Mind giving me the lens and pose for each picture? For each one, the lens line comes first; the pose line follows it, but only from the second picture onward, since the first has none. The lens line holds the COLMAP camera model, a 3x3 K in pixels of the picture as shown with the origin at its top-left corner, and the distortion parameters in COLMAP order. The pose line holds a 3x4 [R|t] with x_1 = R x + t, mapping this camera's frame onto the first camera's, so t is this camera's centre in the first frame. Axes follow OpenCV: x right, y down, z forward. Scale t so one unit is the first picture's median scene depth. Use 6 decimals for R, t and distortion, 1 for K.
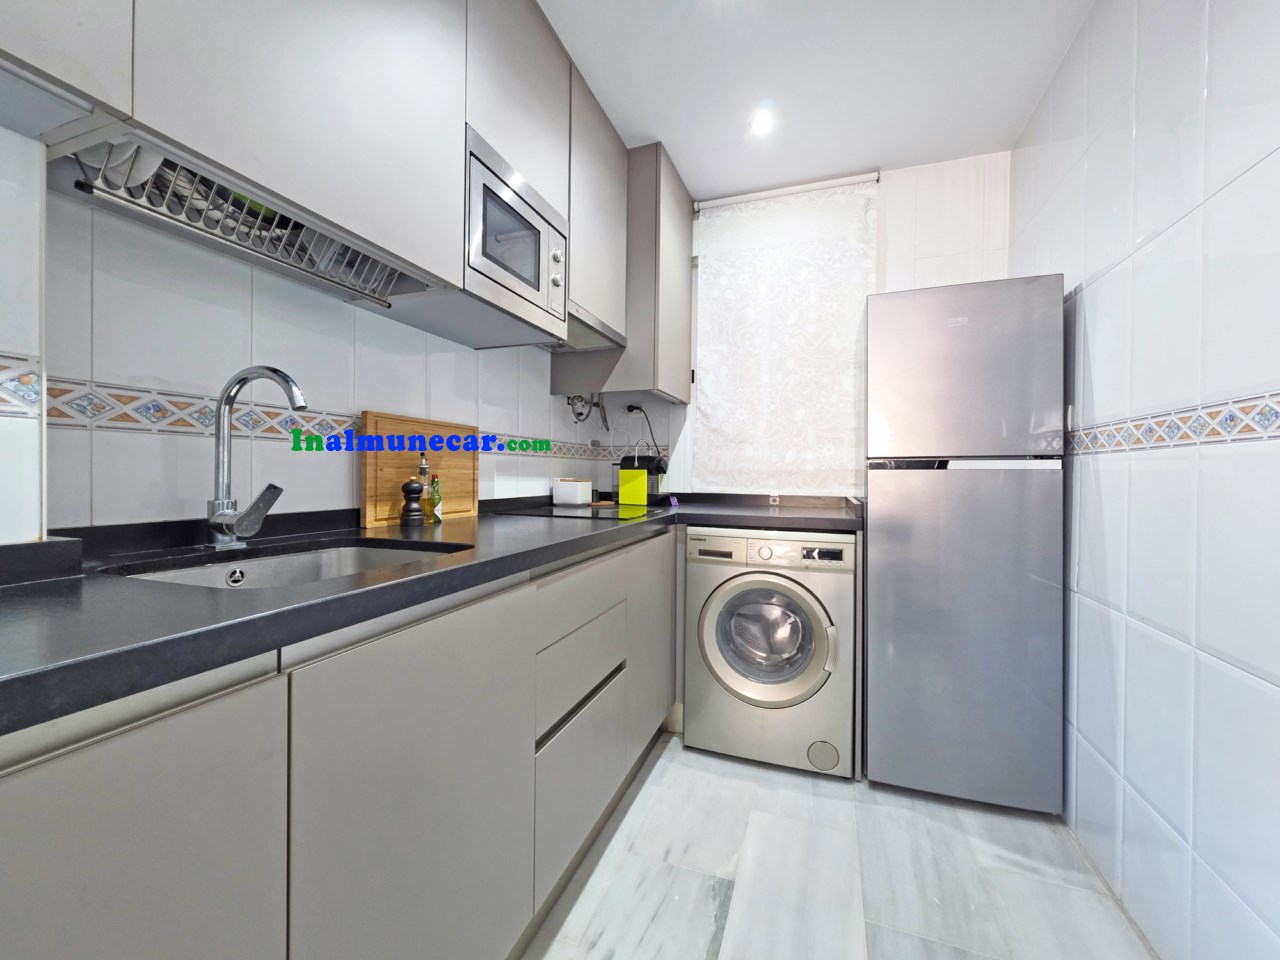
lens RADIAL K [[509.8, 0, 640.7], [0, 509.8, 475.9], [0, 0, 1]] dist [0.004868, -0.000724]
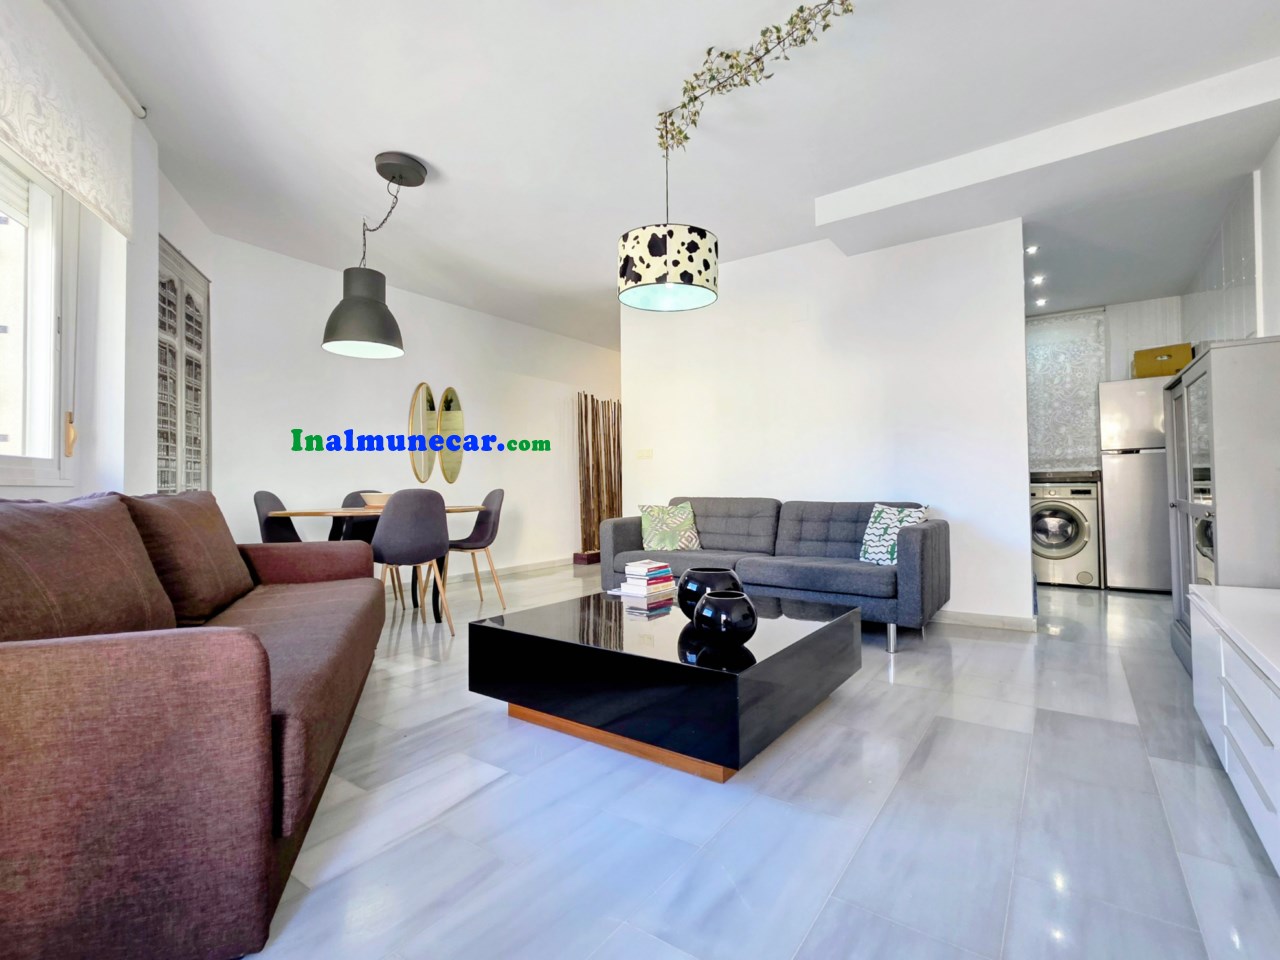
lens RADIAL K [[602.5, 0, 642.2], [0, 602.5, 476.8], [0, 0, 1]] dist [-0.000541, -0.000150]
pose [[0.964883, -0.025867, -0.261402, -0.668744], [0.019433, 0.999442, -0.027171, 0.092898], [0.261959, 0.021137, 0.964848, -1.703843]]
